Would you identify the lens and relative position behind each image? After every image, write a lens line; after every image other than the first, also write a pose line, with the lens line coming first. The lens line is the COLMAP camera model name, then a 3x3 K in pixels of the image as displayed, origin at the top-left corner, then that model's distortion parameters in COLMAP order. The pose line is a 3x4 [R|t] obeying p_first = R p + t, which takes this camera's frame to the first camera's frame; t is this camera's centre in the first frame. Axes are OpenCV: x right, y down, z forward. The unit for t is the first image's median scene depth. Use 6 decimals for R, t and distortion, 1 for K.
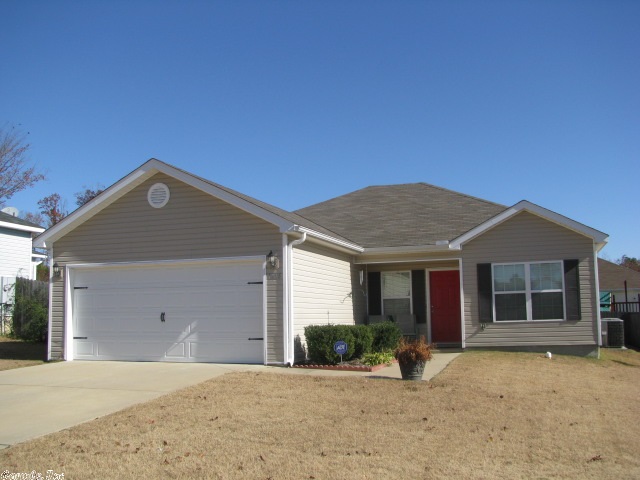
lens RADIAL K [[682.2, 0, 320.0], [0, 682.2, 240.0], [0, 0, 1]] dist [-0.201953, 0.206028]
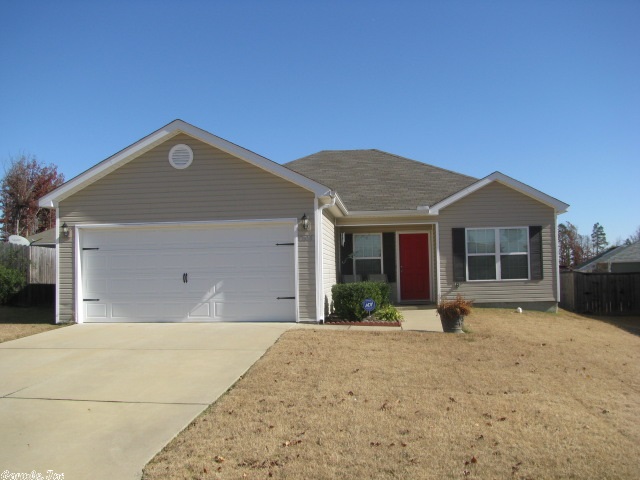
lens RADIAL K [[682.2, 0, 320.0], [0, 682.2, 240.0], [0, 0, 1]] dist [-0.201953, 0.206028]
pose [[0.974771, 0.008167, 0.223056, -0.250436], [-0.021517, 0.998115, 0.057484, -0.004365], [-0.222166, -0.060833, 0.973109, -0.024907]]
